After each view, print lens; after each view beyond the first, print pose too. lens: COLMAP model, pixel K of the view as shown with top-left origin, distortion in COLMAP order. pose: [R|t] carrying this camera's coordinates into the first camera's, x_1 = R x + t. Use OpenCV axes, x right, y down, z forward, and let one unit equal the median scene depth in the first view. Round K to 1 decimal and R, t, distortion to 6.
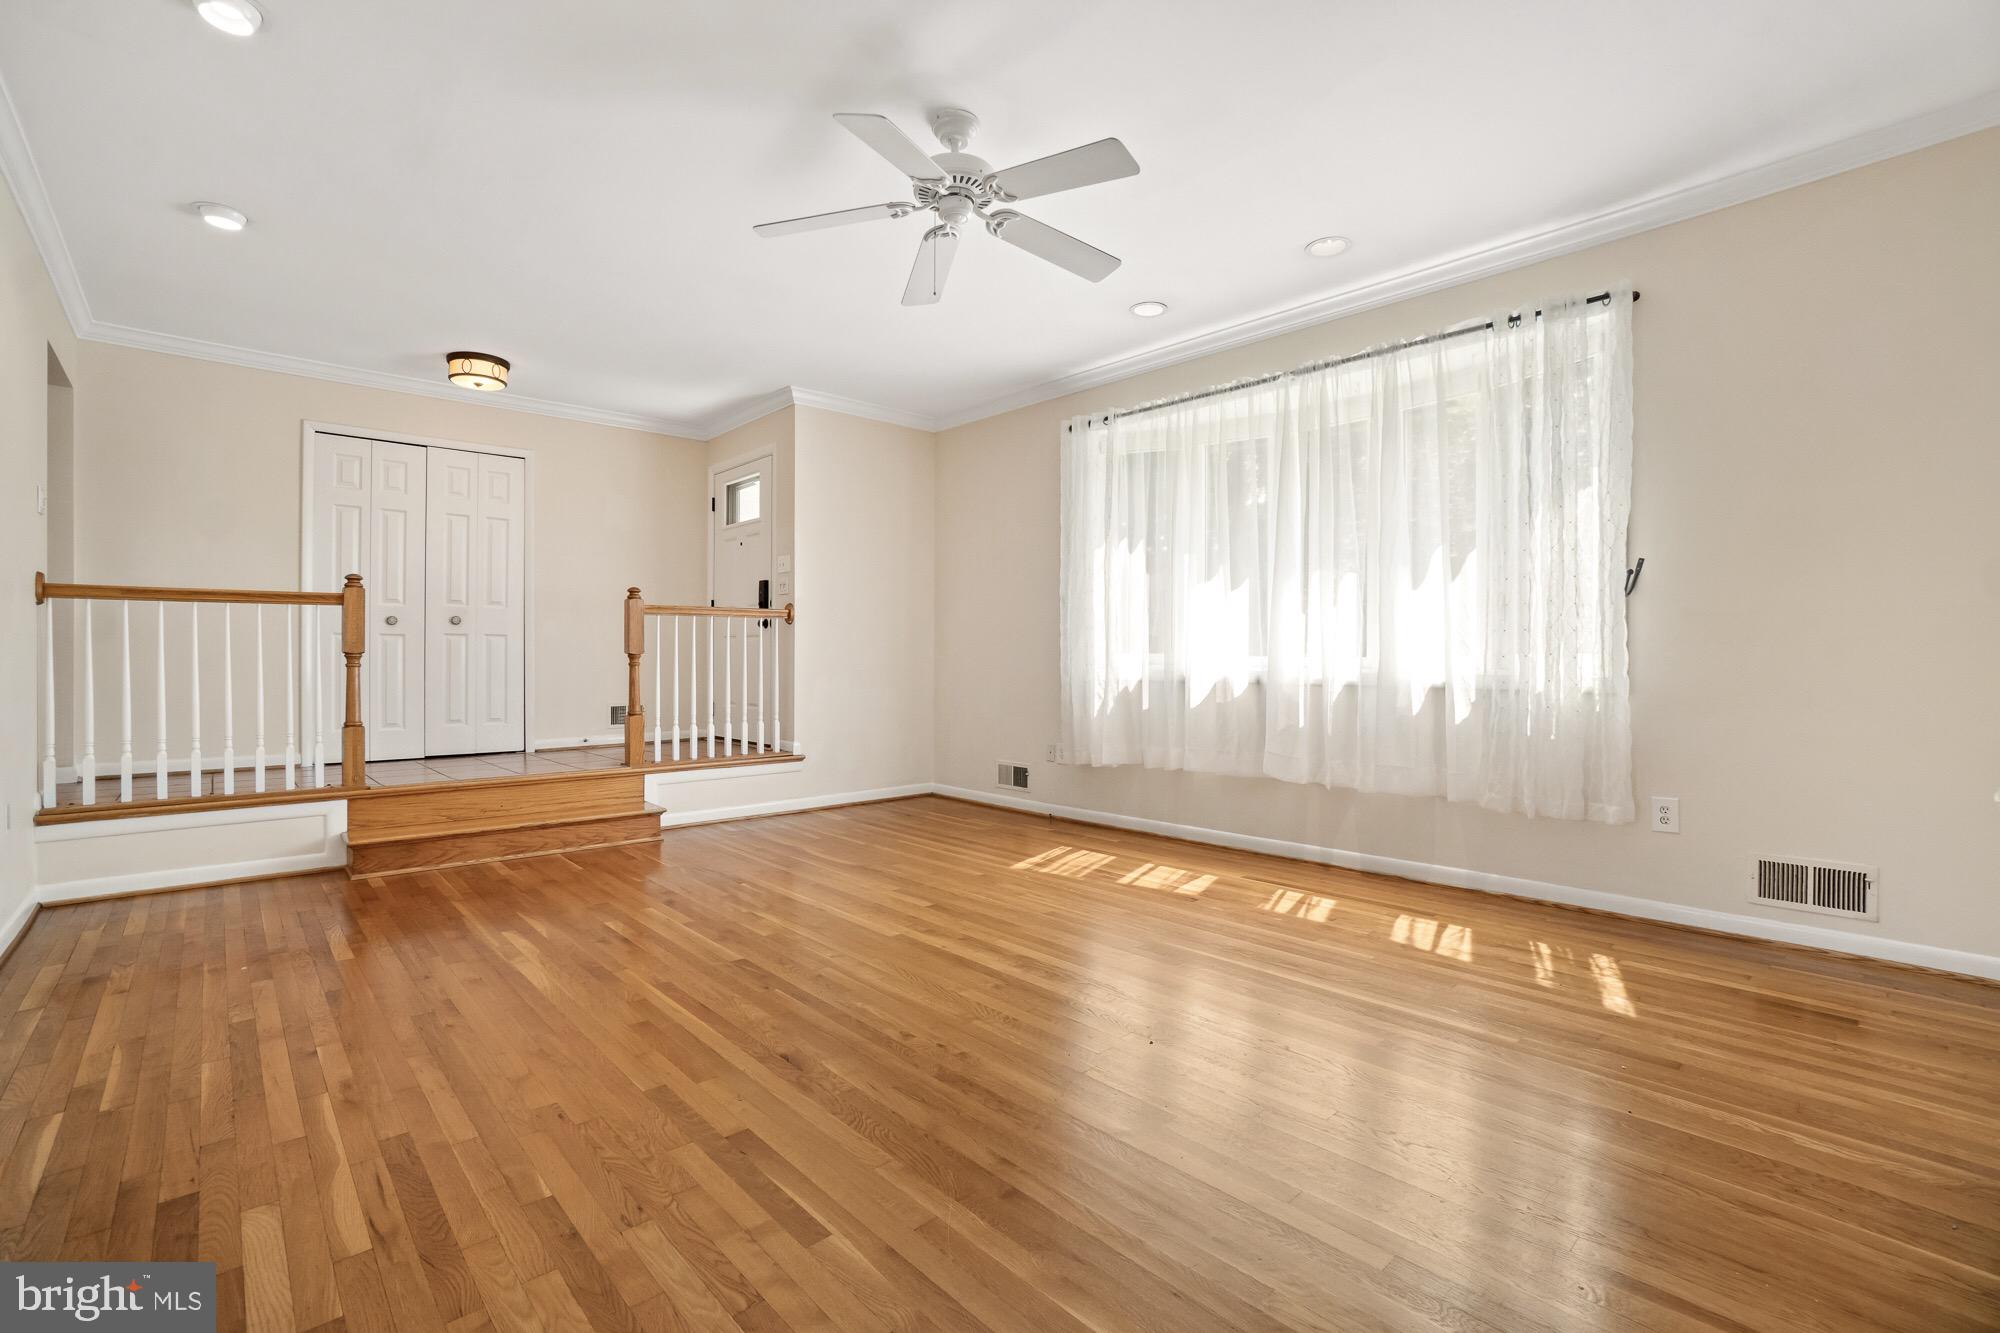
lens RADIAL K [[915.9, 0, 991.4], [0, 915.9, 659.1], [0, 0, 1]] dist [-0.044544, 0.010419]
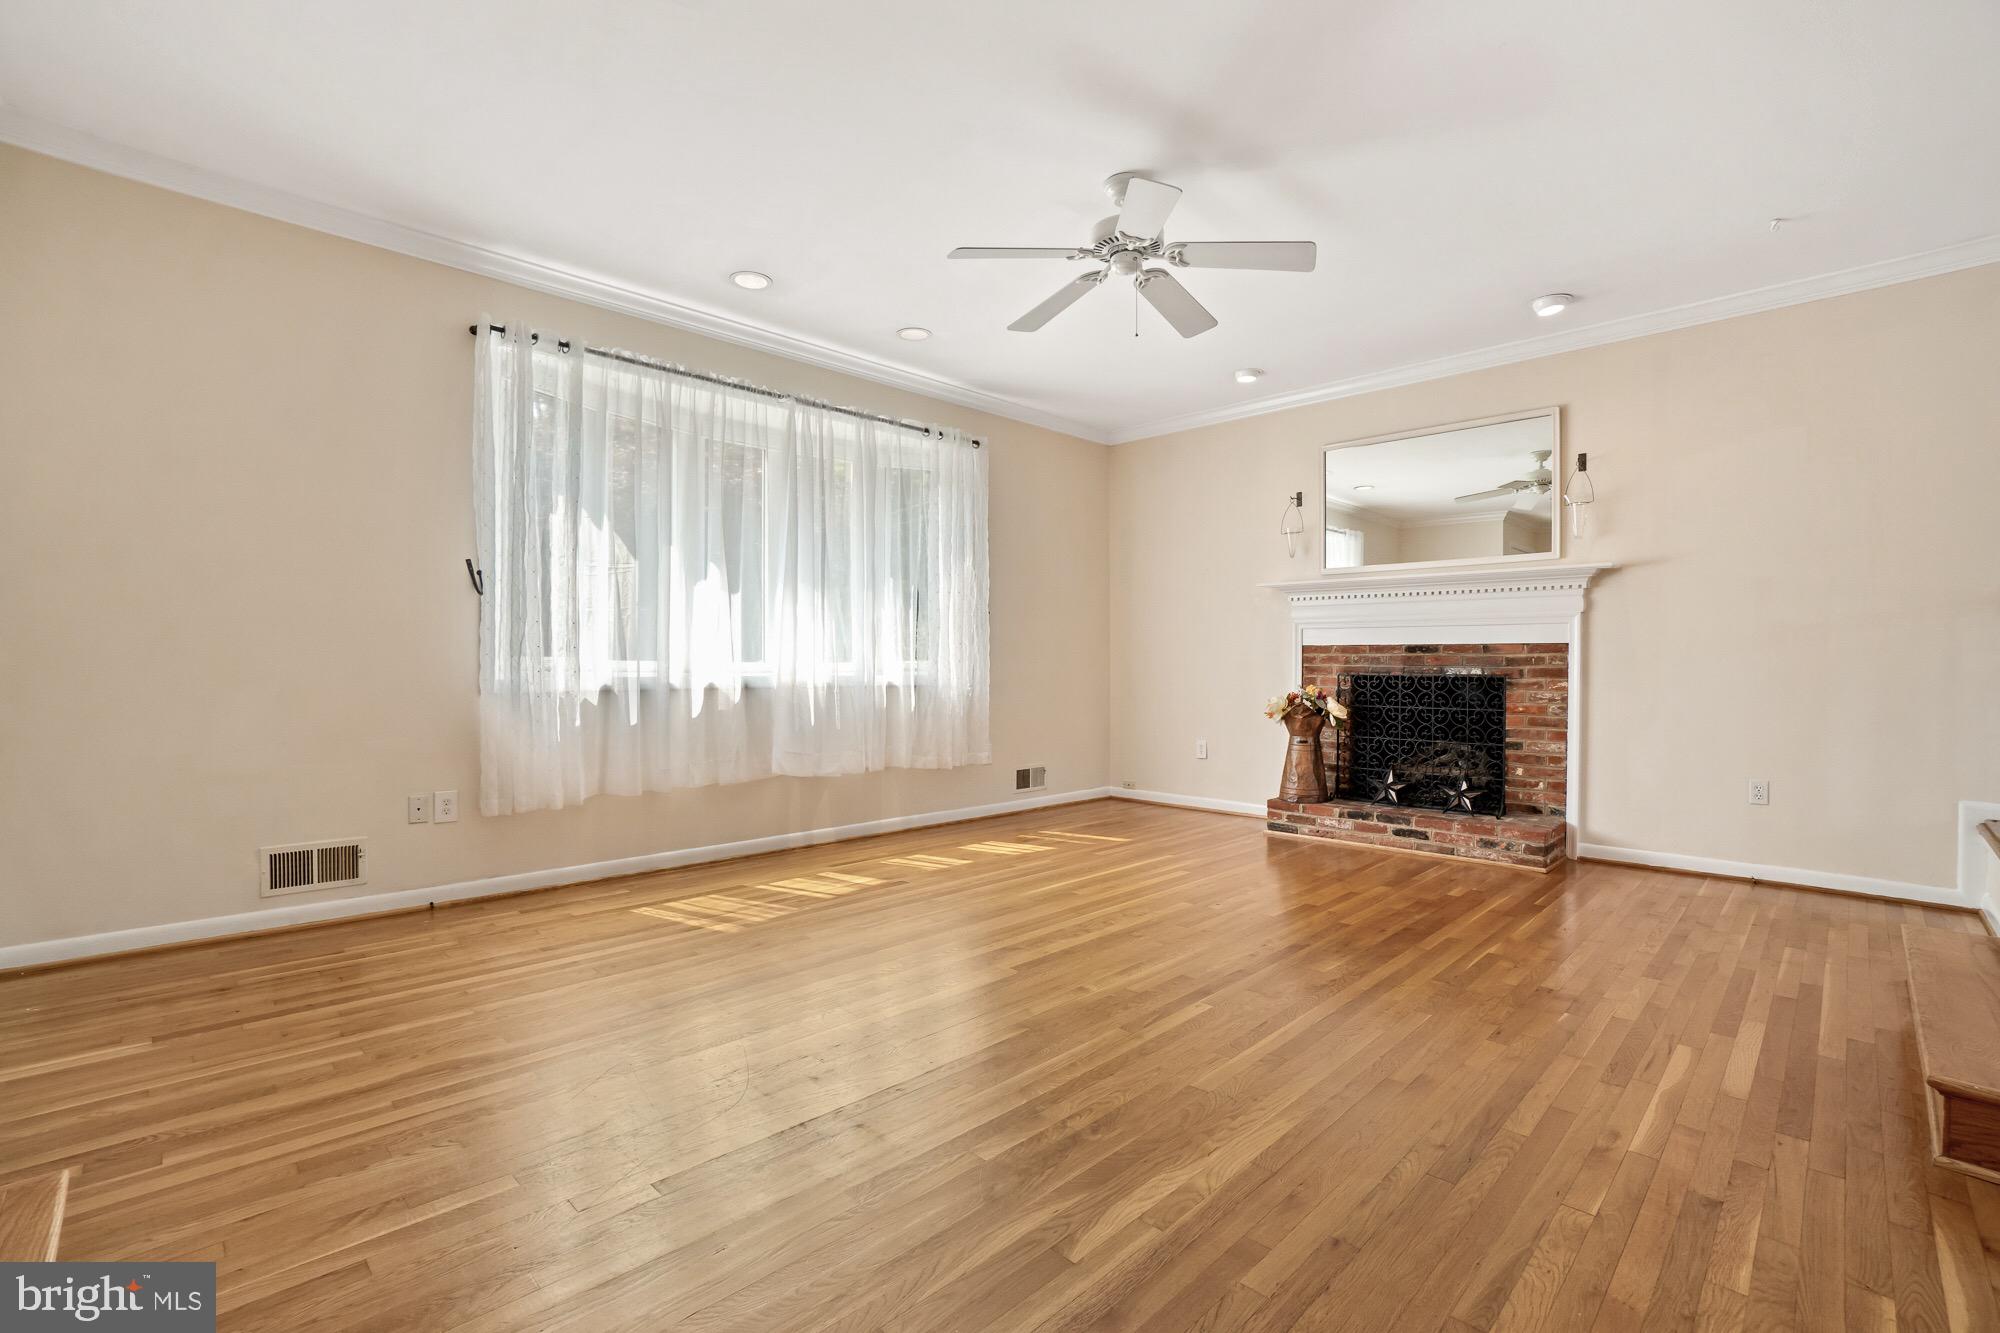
lens RADIAL K [[915.9, 0, 1003.7], [0, 915.9, 666.2], [0, 0, 1]] dist [-0.044544, 0.010419]
pose [[-0.057039, -0.009189, 0.998330, -0.705190], [-0.003254, 0.999954, 0.009018, -0.007081], [-0.998367, -0.002734, -0.057066, 0.747196]]
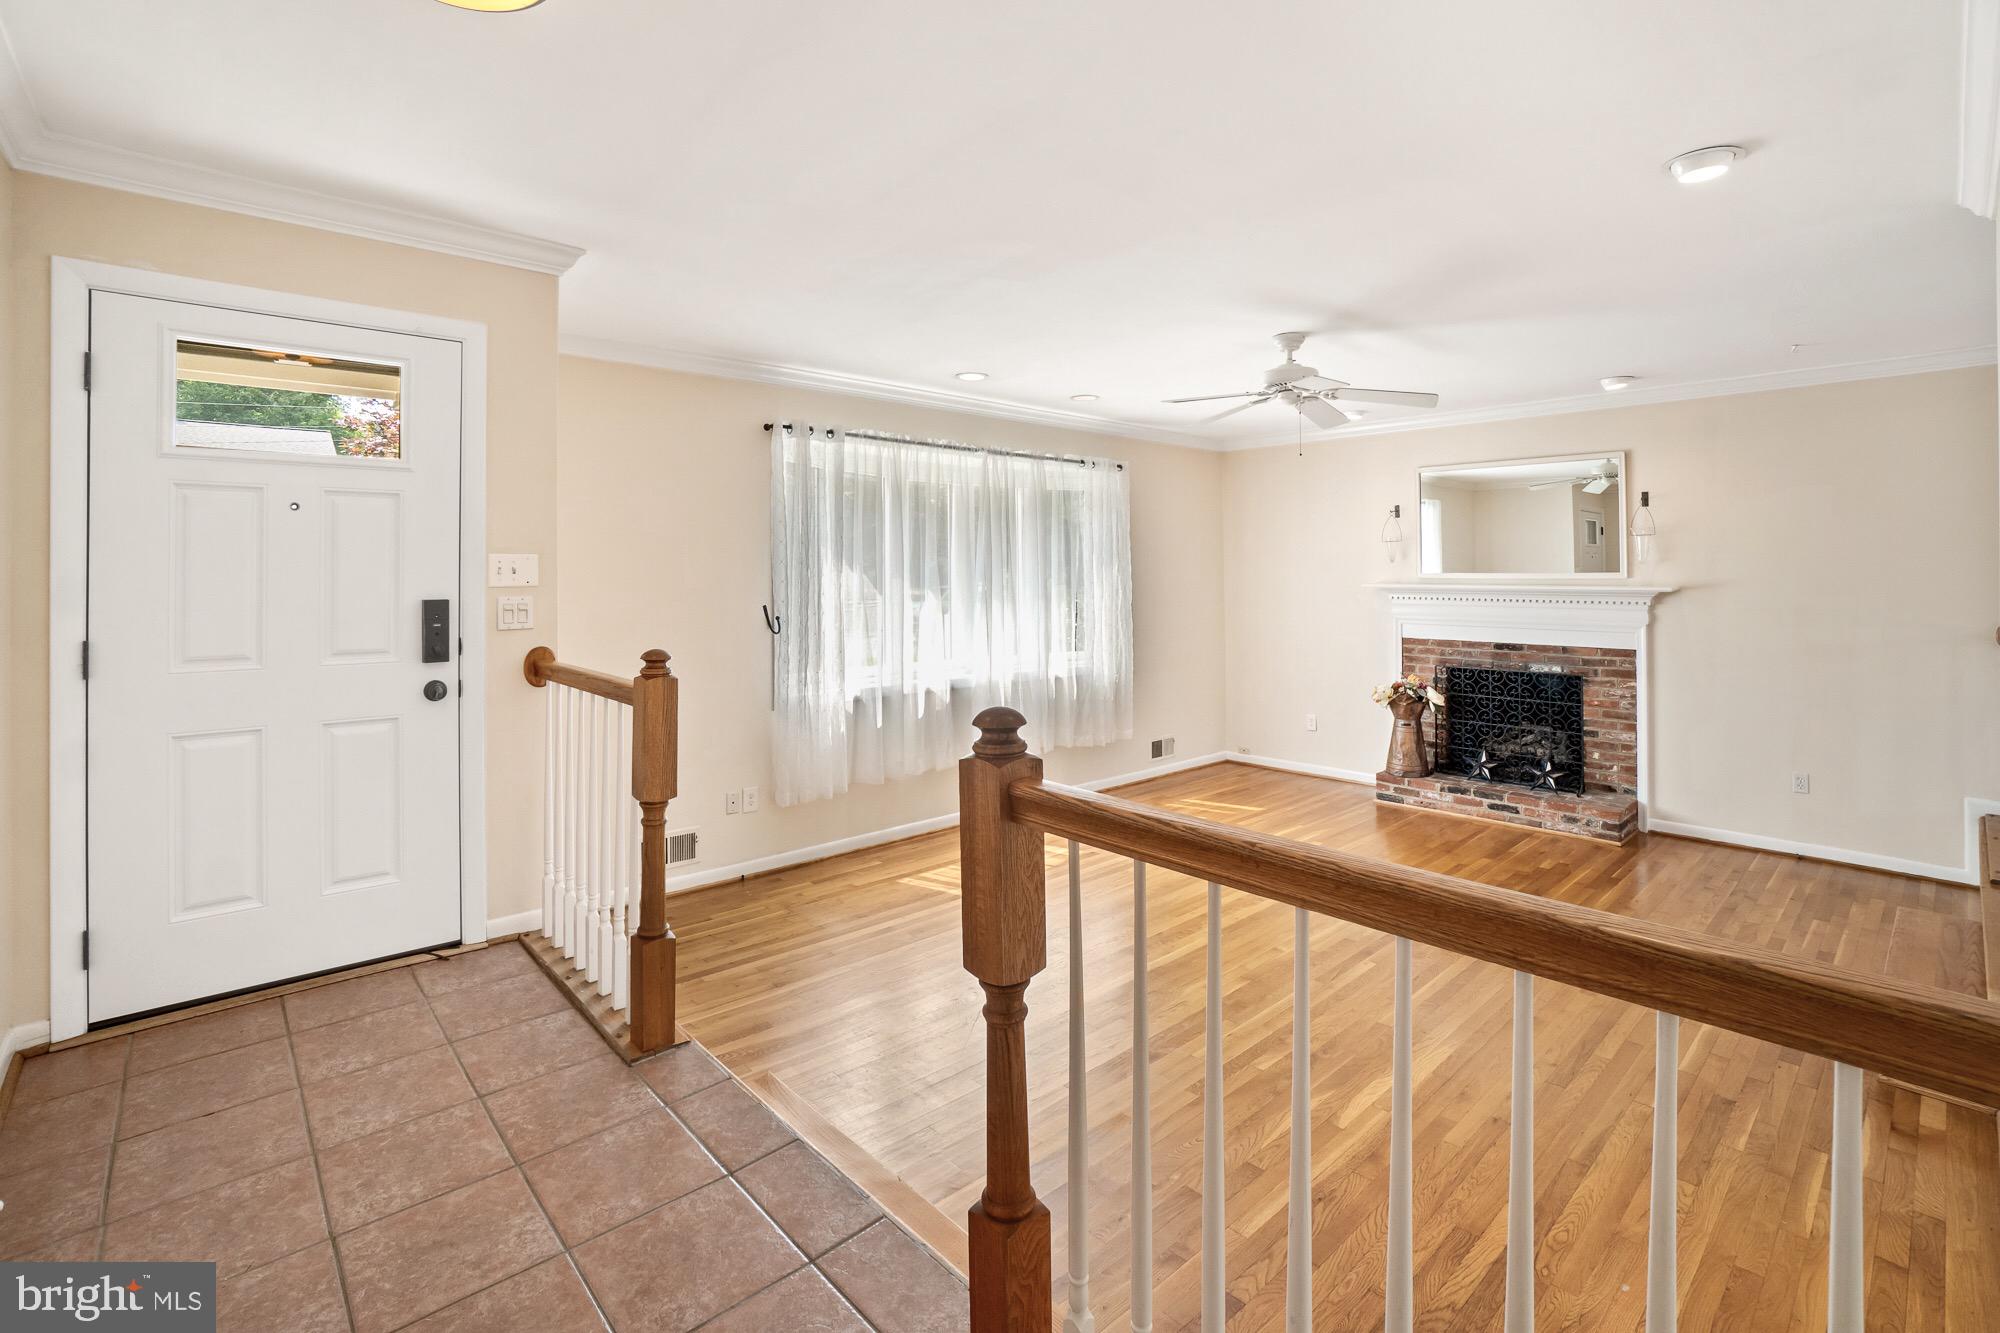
lens RADIAL K [[915.9, 0, 1009.4], [0, 915.9, 555.9], [0, 0, 1]] dist [-0.044544, 0.010419]
pose [[-0.003678, 0.024180, 0.999701, -0.934127], [0.002836, 0.999704, -0.024170, -0.123767], [-0.999989, 0.002746, -0.003745, 0.900812]]
